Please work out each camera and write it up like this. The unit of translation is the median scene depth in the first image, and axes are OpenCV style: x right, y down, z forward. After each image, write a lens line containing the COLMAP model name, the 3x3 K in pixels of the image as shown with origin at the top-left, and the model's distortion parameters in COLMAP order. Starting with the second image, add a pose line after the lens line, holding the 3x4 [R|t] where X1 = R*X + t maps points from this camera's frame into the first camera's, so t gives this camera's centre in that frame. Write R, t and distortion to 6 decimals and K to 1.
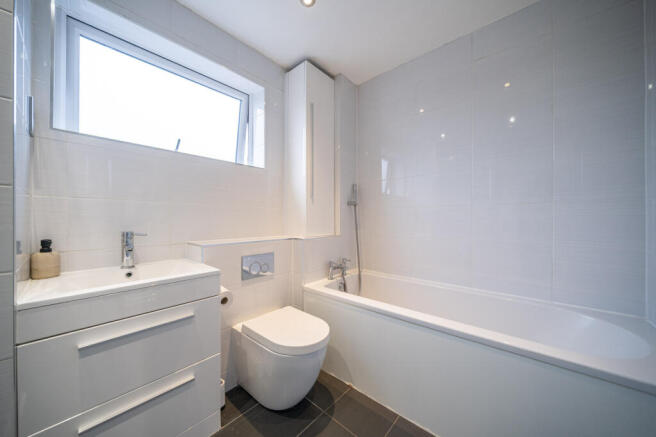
lens RADIAL K [[224.5, 0, 328.0], [0, 224.5, 218.5], [0, 0, 1]] dist [0.000322, -0.000007]
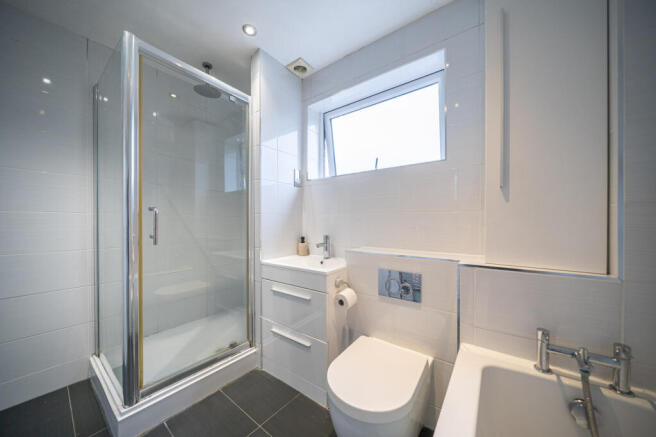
lens RADIAL K [[232.0, 0, 325.1], [0, 232.0, 224.4], [0, 0, 1]] dist [-0.000587, -0.000044]
pose [[0.073515, 0.004654, -0.997283, 0.635869], [-0.003384, 0.999985, 0.004417, -0.020804], [0.997288, 0.003050, 0.073529, 0.798630]]
